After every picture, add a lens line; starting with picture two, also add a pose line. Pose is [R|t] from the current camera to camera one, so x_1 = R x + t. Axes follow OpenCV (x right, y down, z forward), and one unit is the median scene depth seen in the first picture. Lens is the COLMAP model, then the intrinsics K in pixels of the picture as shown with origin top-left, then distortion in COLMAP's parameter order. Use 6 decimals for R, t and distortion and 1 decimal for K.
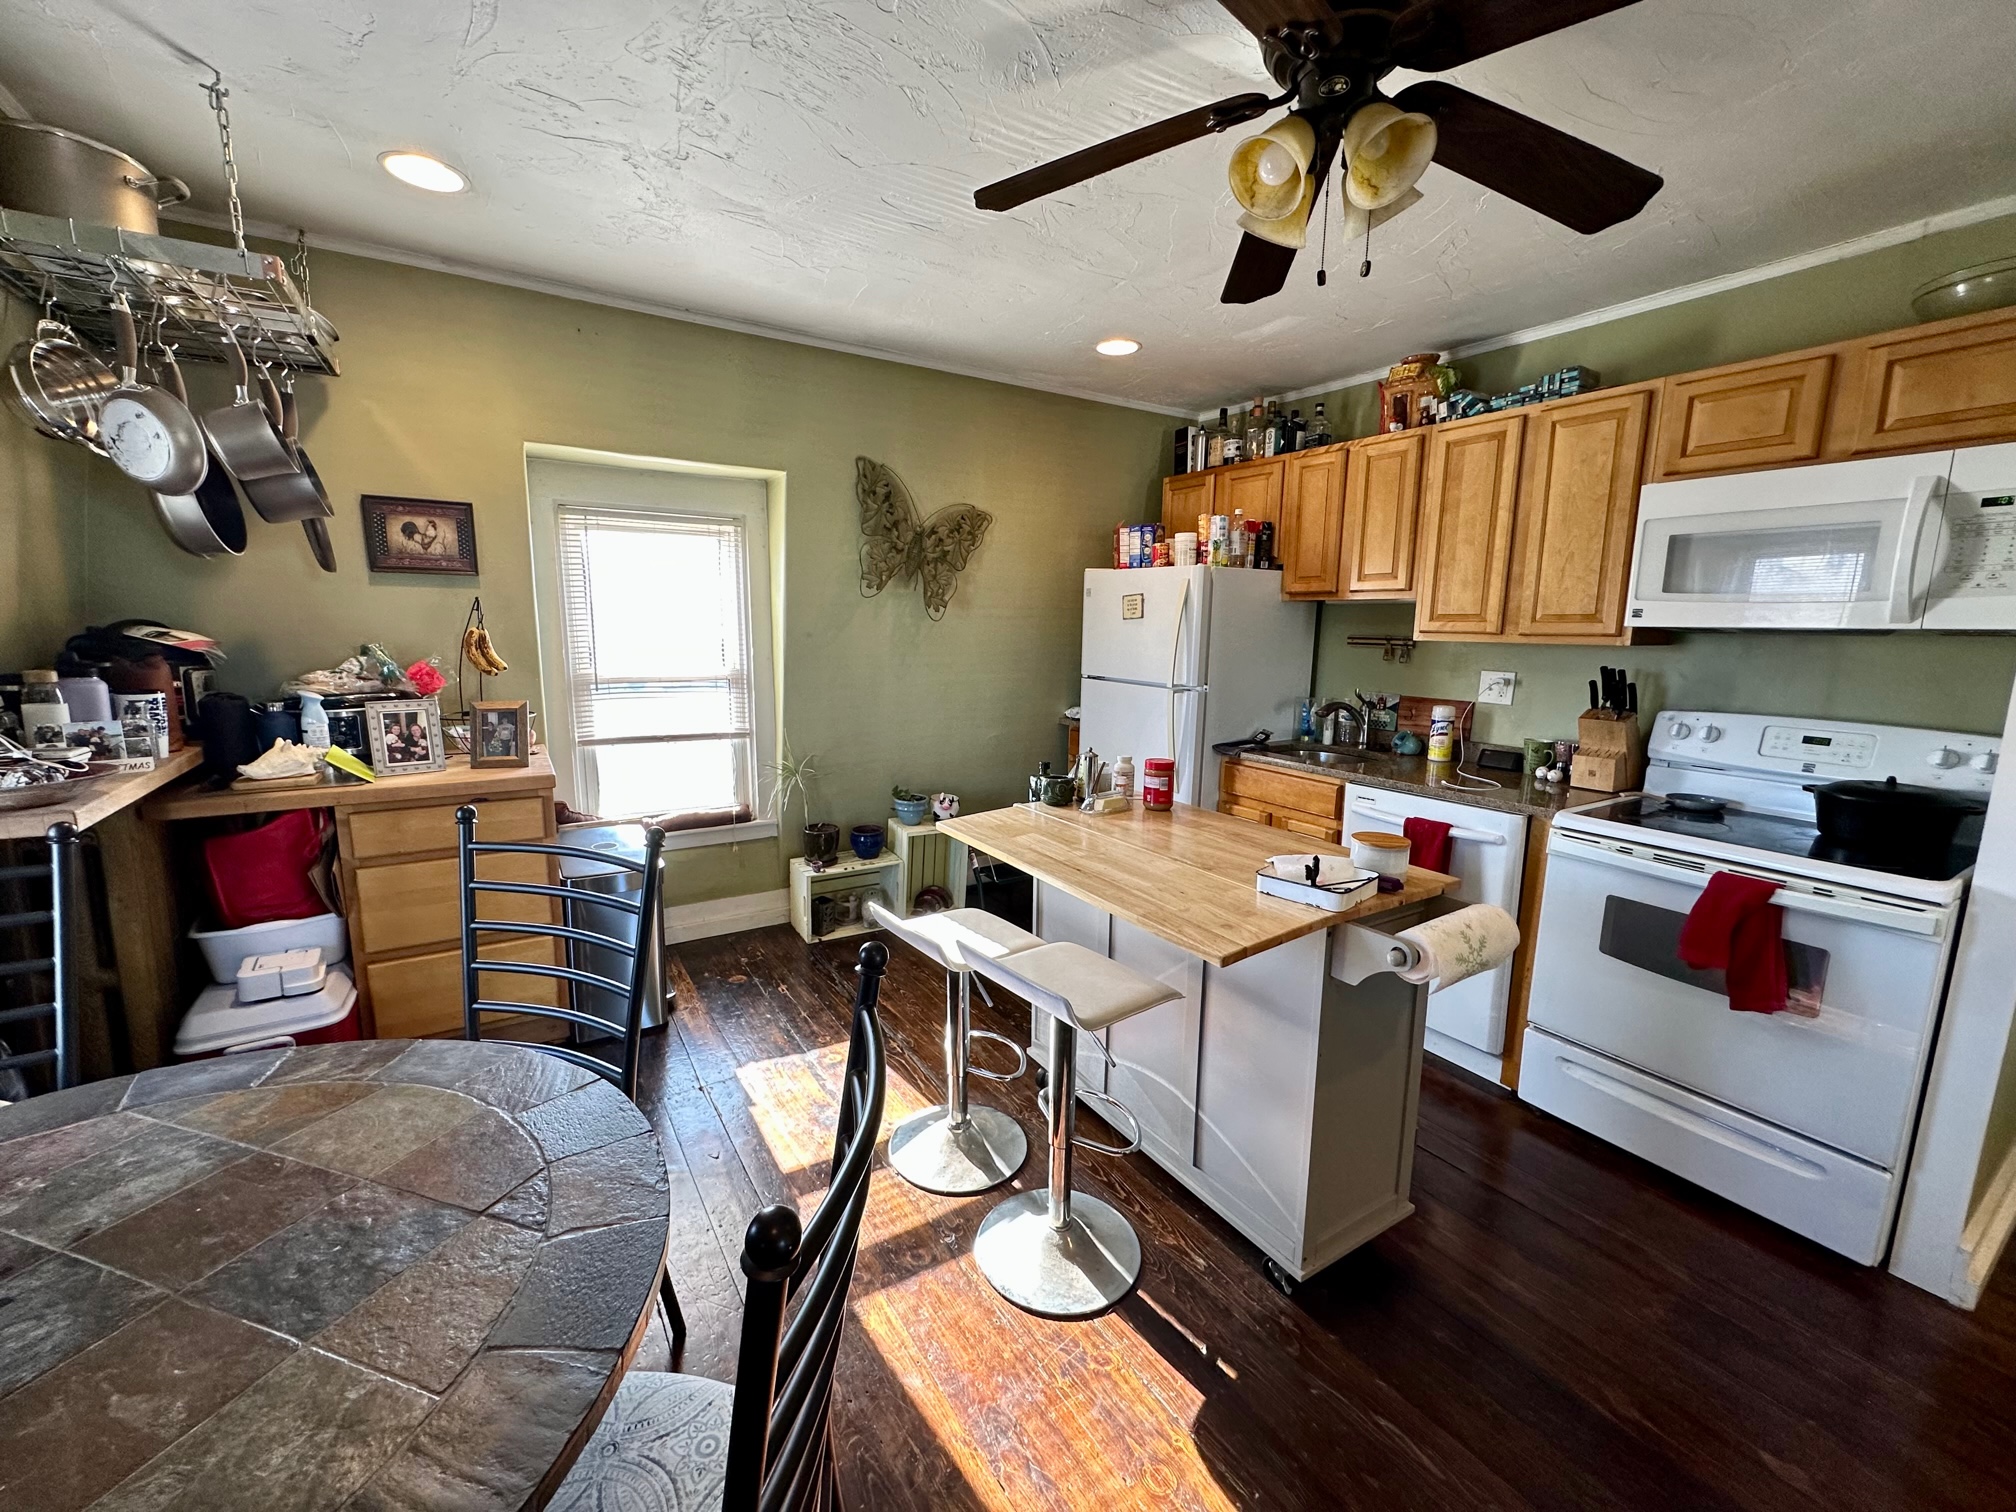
lens RADIAL K [[802.3, 0, 1007.1], [0, 802.3, 754.4], [0, 0, 1]] dist [-0.003407, 0.000490]
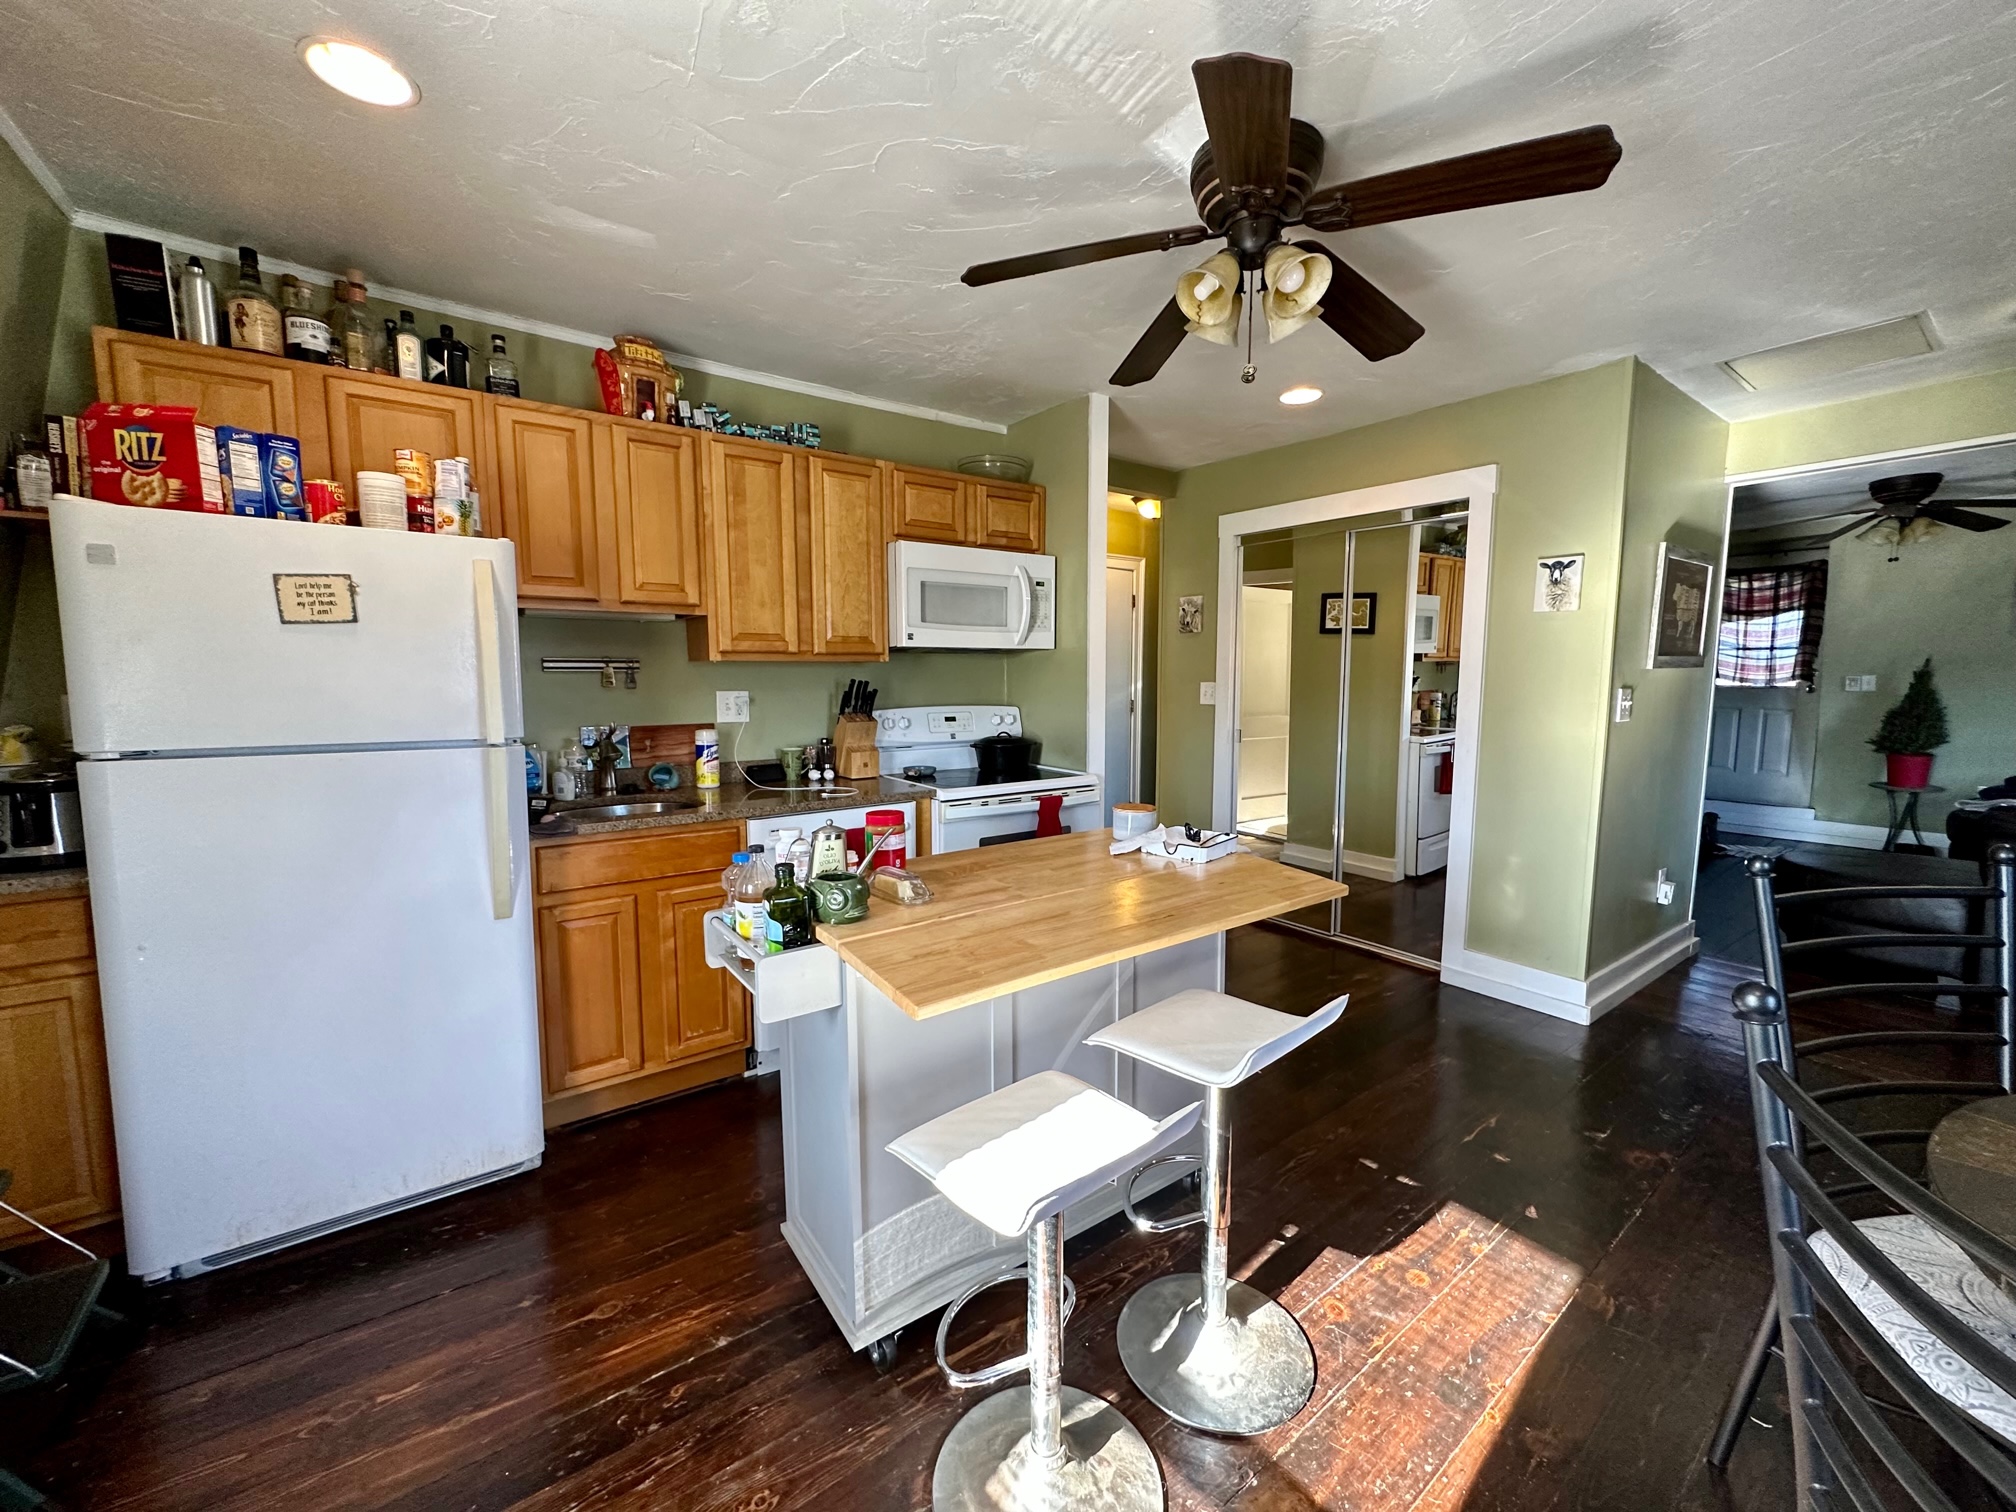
lens RADIAL K [[802.3, 0, 1006.7], [0, 802.3, 755.9], [0, 0, 1]] dist [-0.003407, 0.000490]
pose [[-0.067735, -0.116451, 0.990884, -0.565501], [0.161677, 0.978757, 0.126078, -0.122232], [-0.984516, 0.168743, -0.047468, 0.925453]]
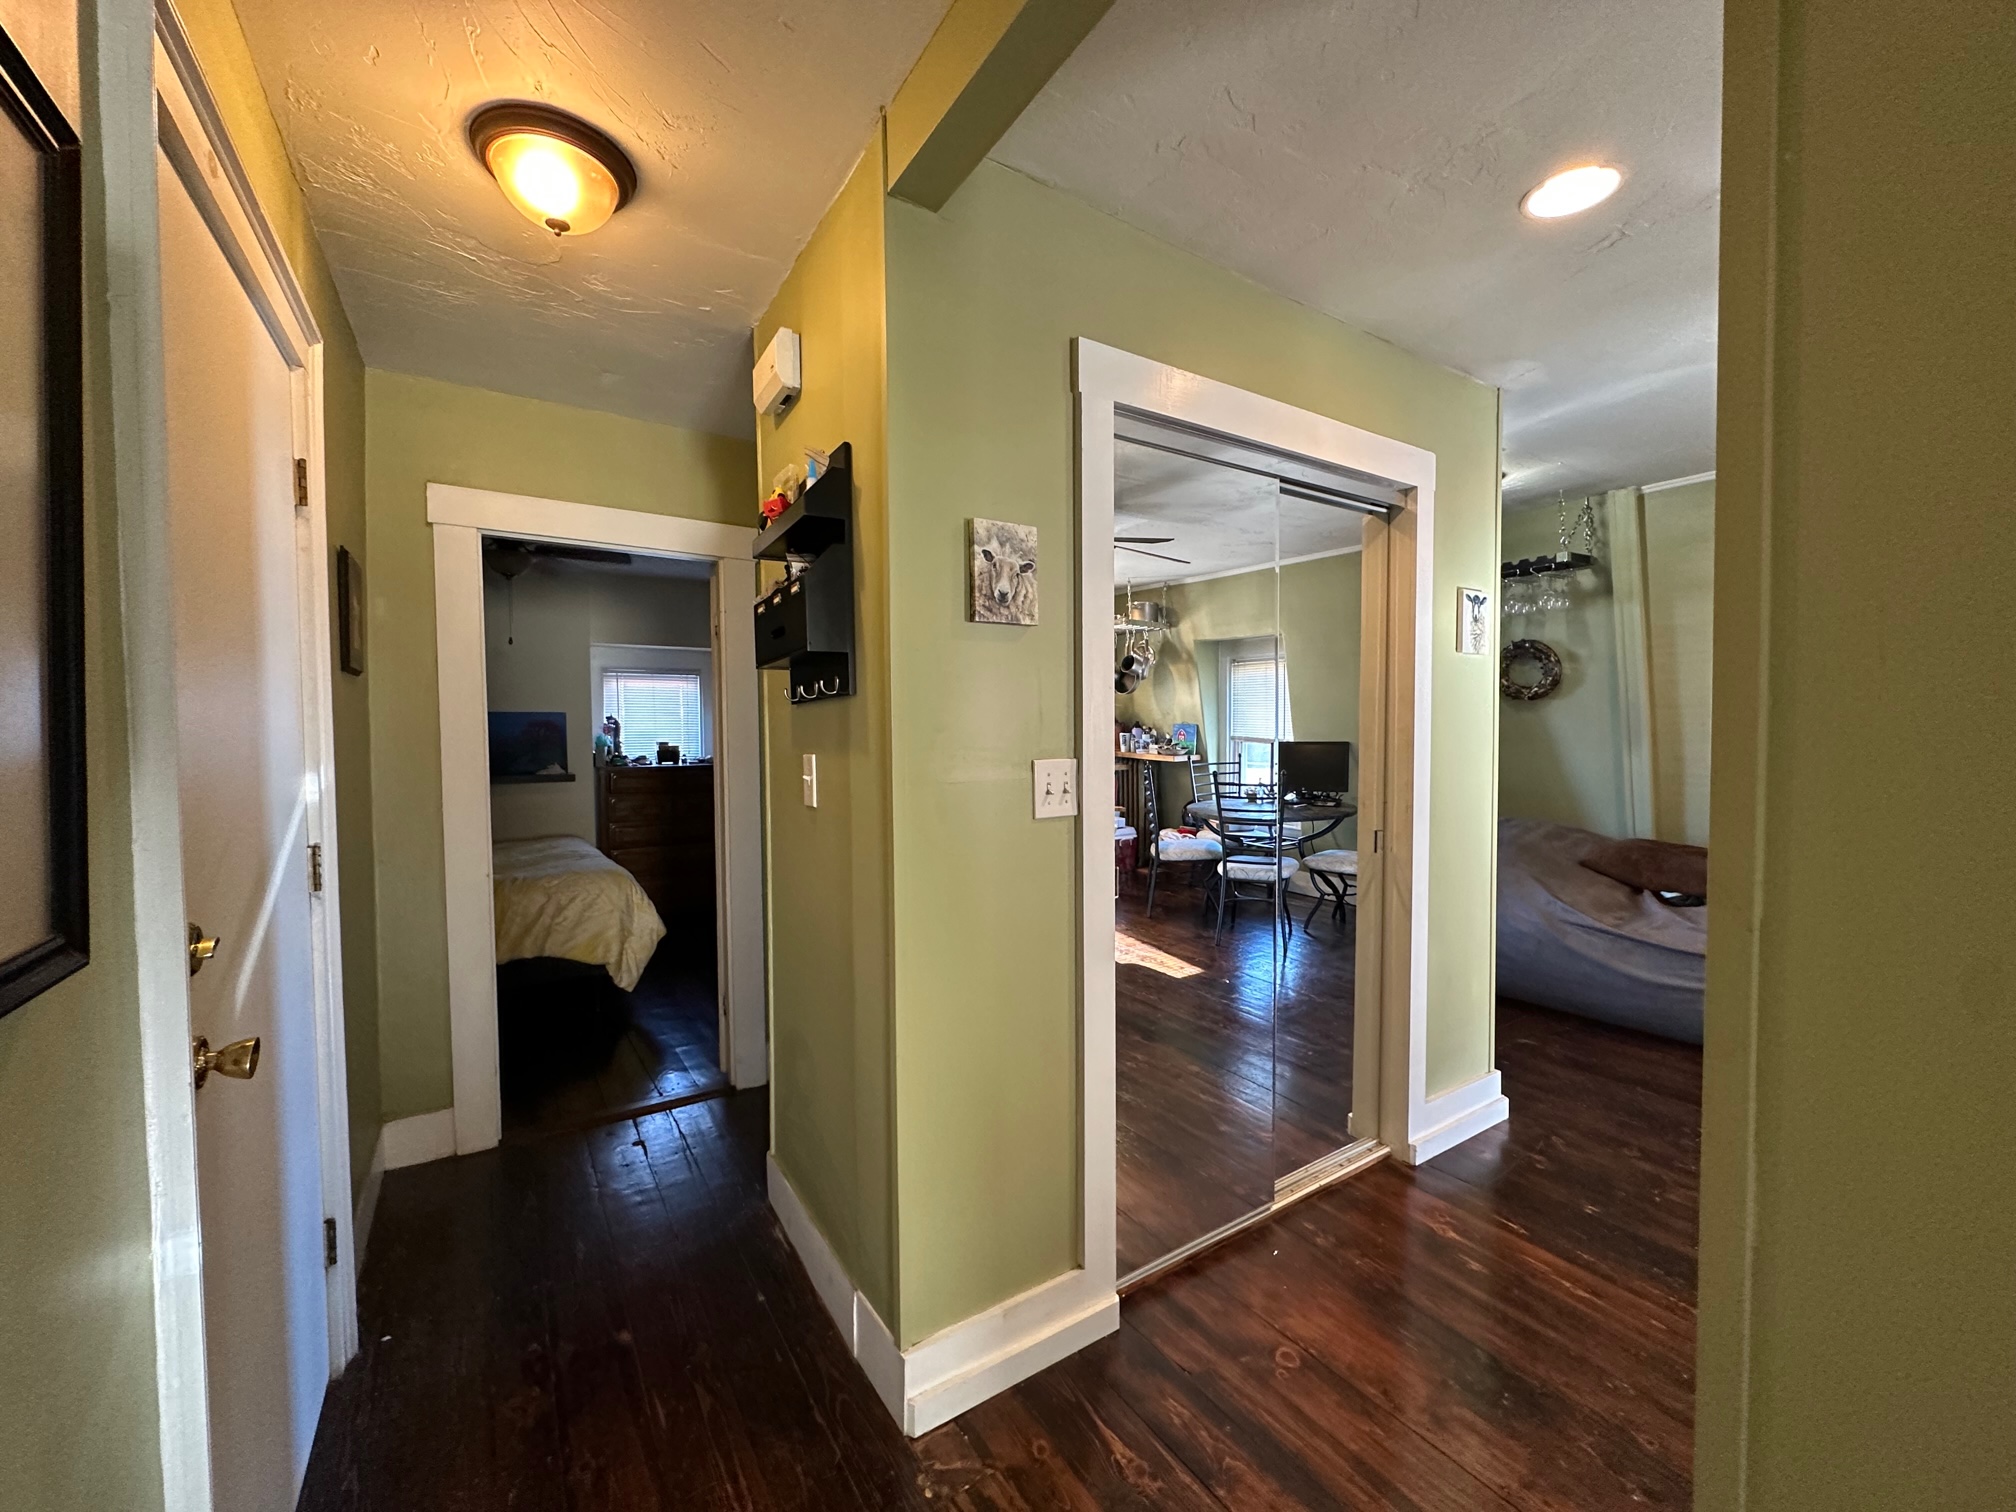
lens RADIAL K [[802.3, 0, 1010.6], [0, 802.3, 754.4], [0, 0, 1]] dist [-0.003407, 0.000490]
pose [[-0.999970, -0.001464, -0.007580, 1.356916], [-0.002916, 0.980743, 0.195279, -0.121326], [0.007148, 0.195296, -0.980718, 1.043451]]
